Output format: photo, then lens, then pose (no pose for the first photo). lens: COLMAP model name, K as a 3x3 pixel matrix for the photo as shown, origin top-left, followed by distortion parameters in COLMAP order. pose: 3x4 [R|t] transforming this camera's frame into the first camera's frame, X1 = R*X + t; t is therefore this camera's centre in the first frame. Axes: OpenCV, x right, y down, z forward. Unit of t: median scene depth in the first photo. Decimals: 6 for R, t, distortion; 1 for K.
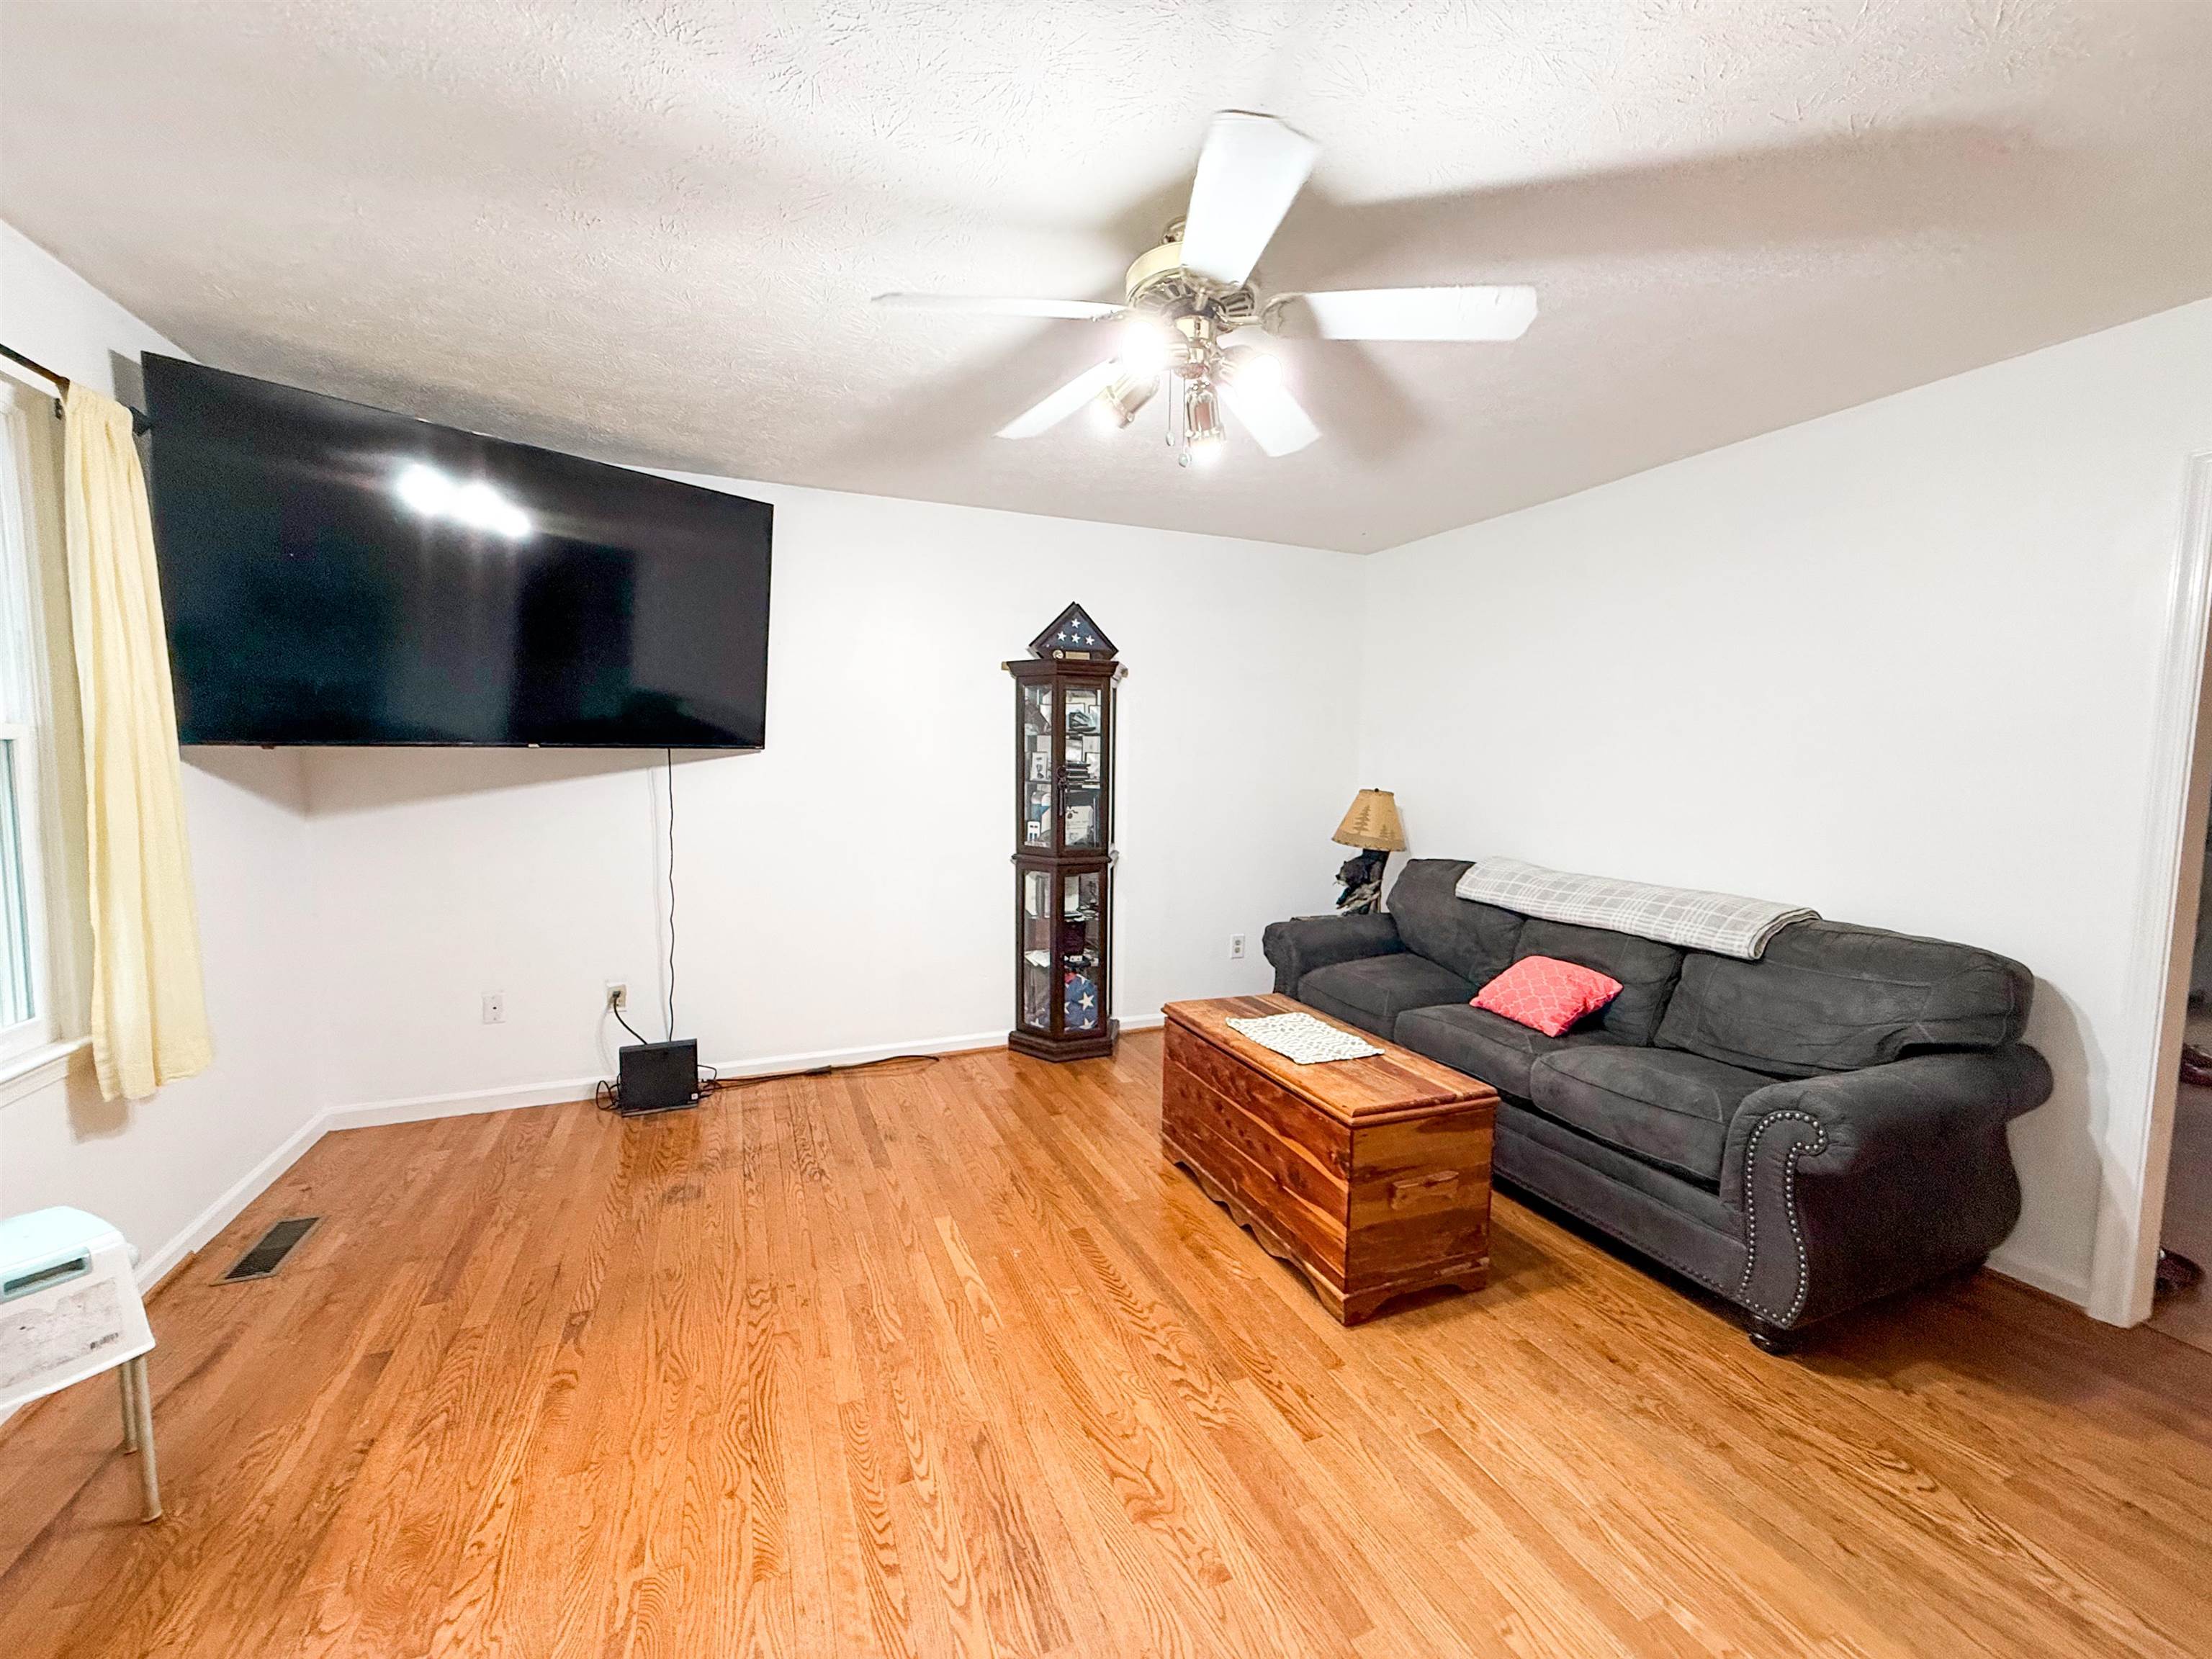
lens RADIAL K [[881.2, 0, 1106.0], [0, 881.2, 829.5], [0, 0, 1]] dist [-0.000714, 0.000750]
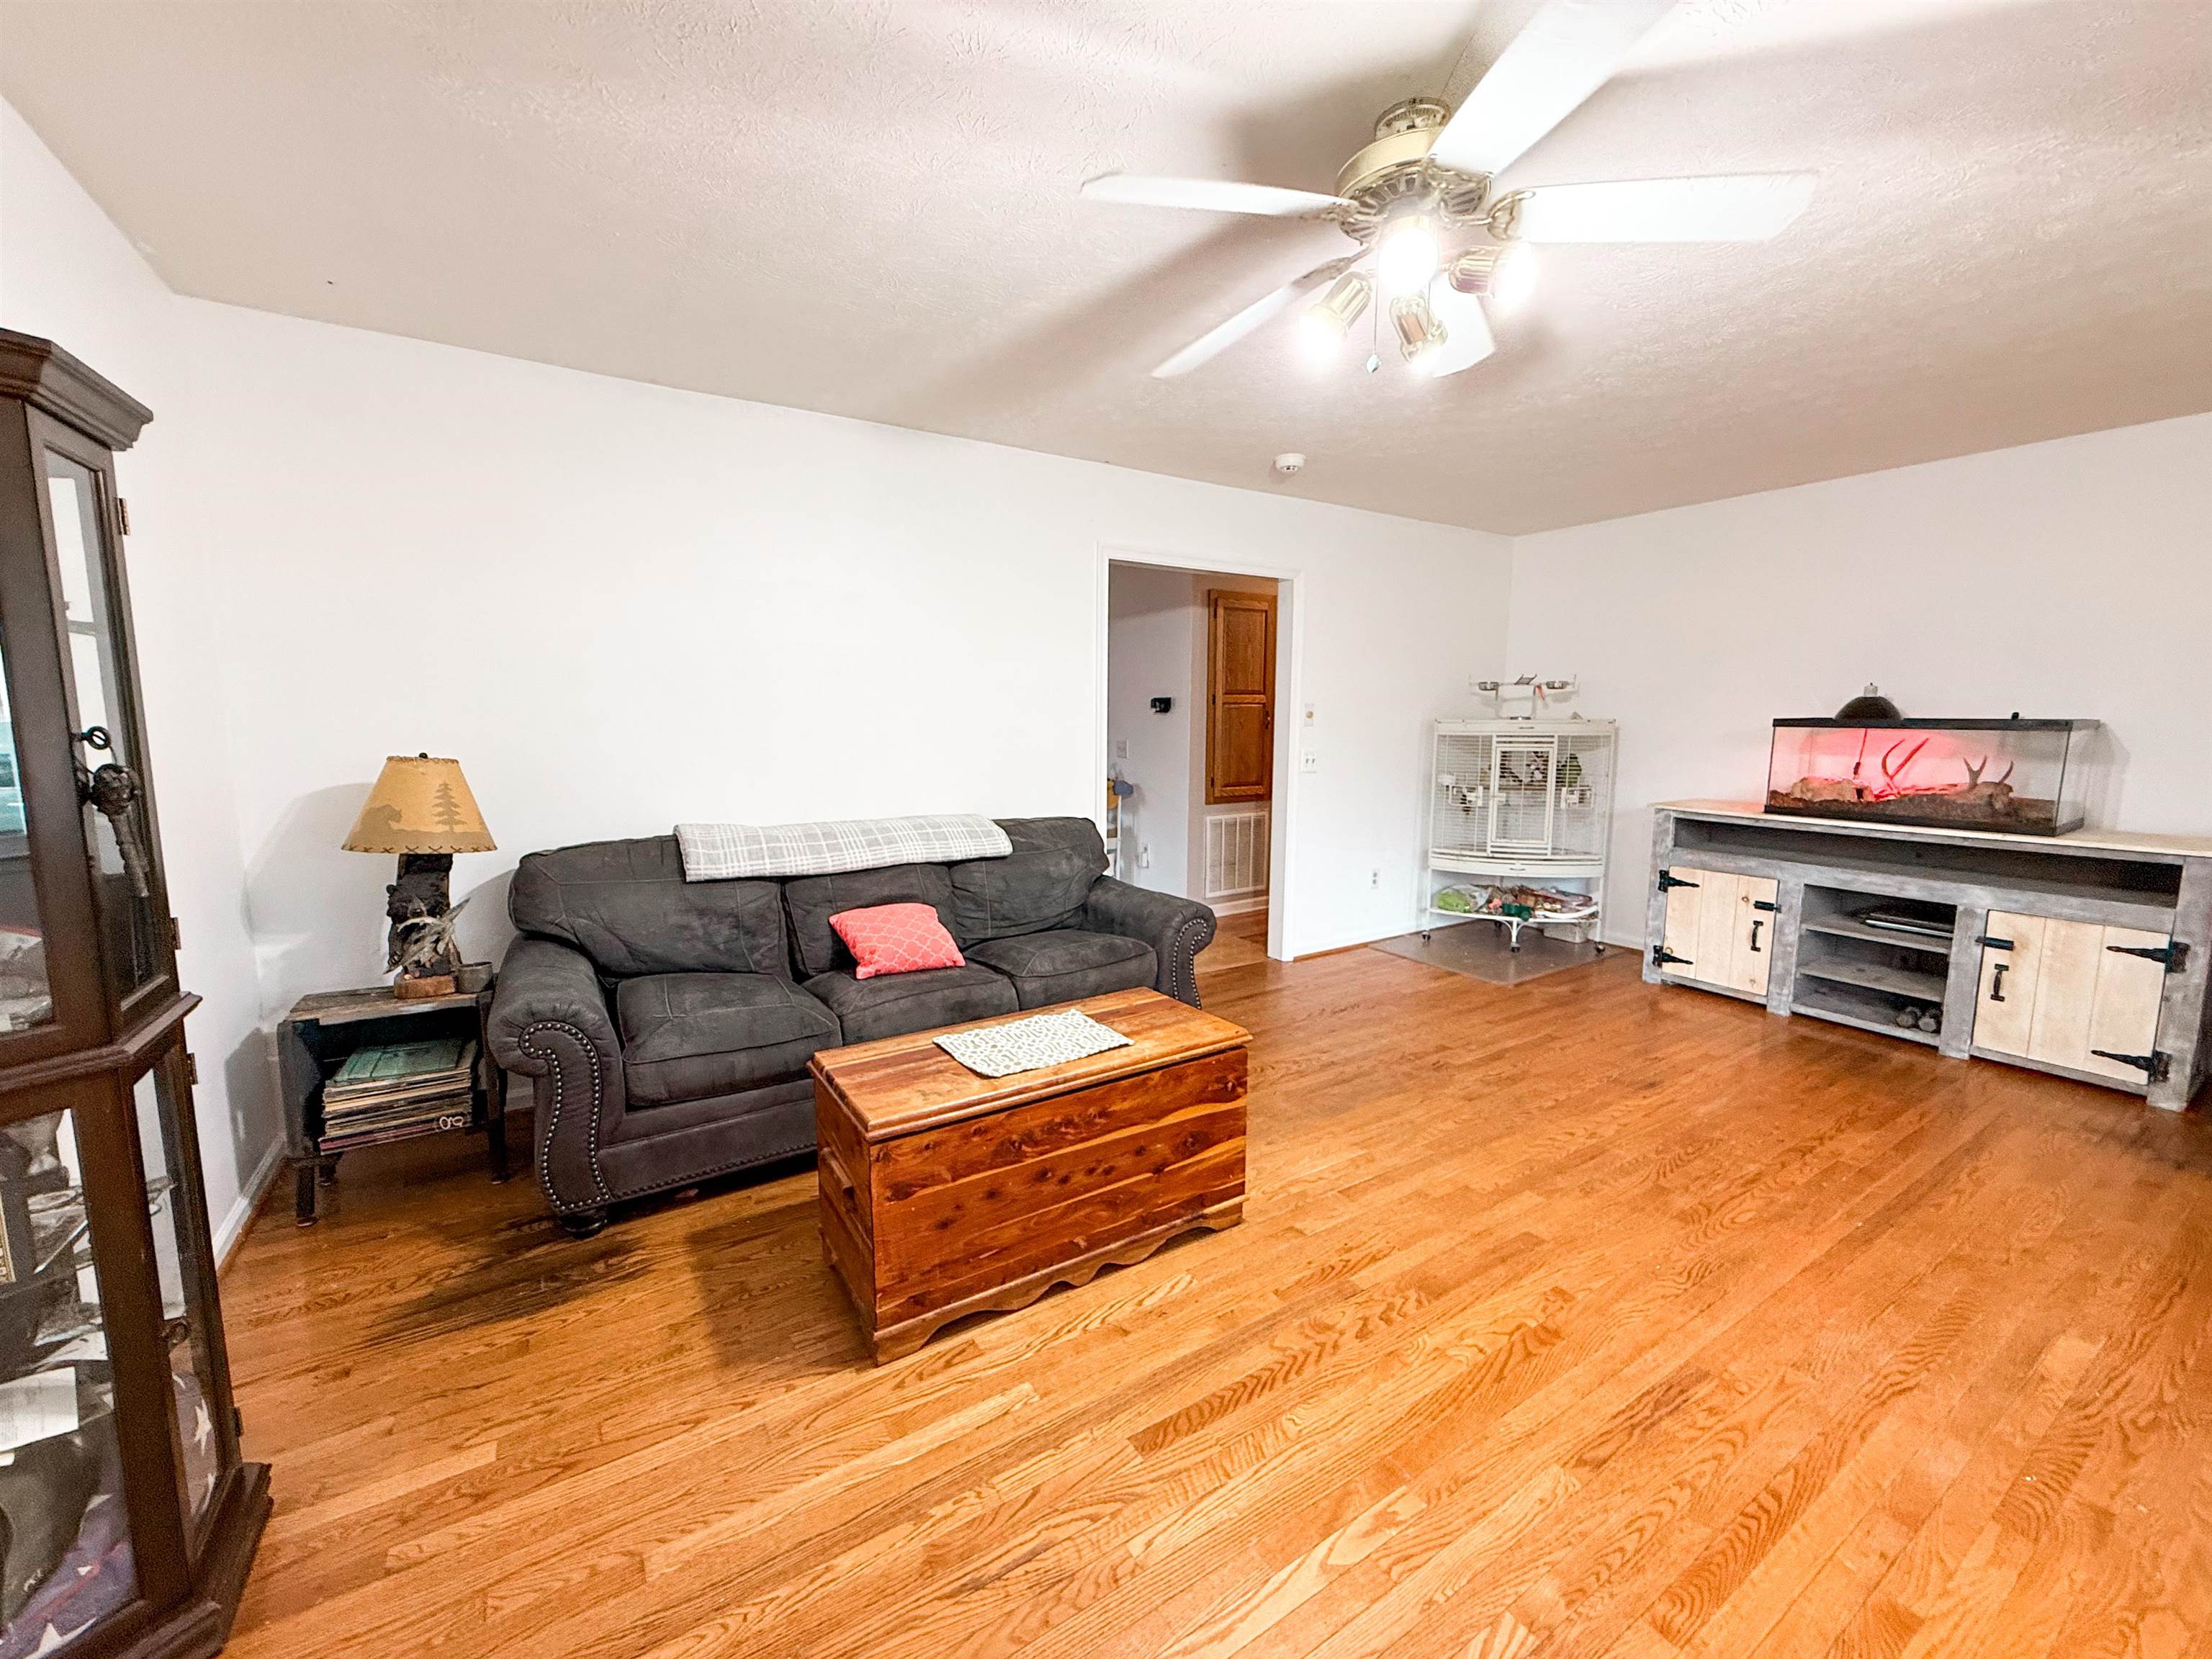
lens RADIAL K [[881.2, 0, 1106.0], [0, 881.2, 829.5], [0, 0, 1]] dist [-0.000714, 0.000750]
pose [[-0.166944, -0.141334, 0.975784, -0.633394], [0.077771, 0.984702, 0.155931, -0.093736], [-0.982894, 0.101920, -0.153398, 1.158103]]
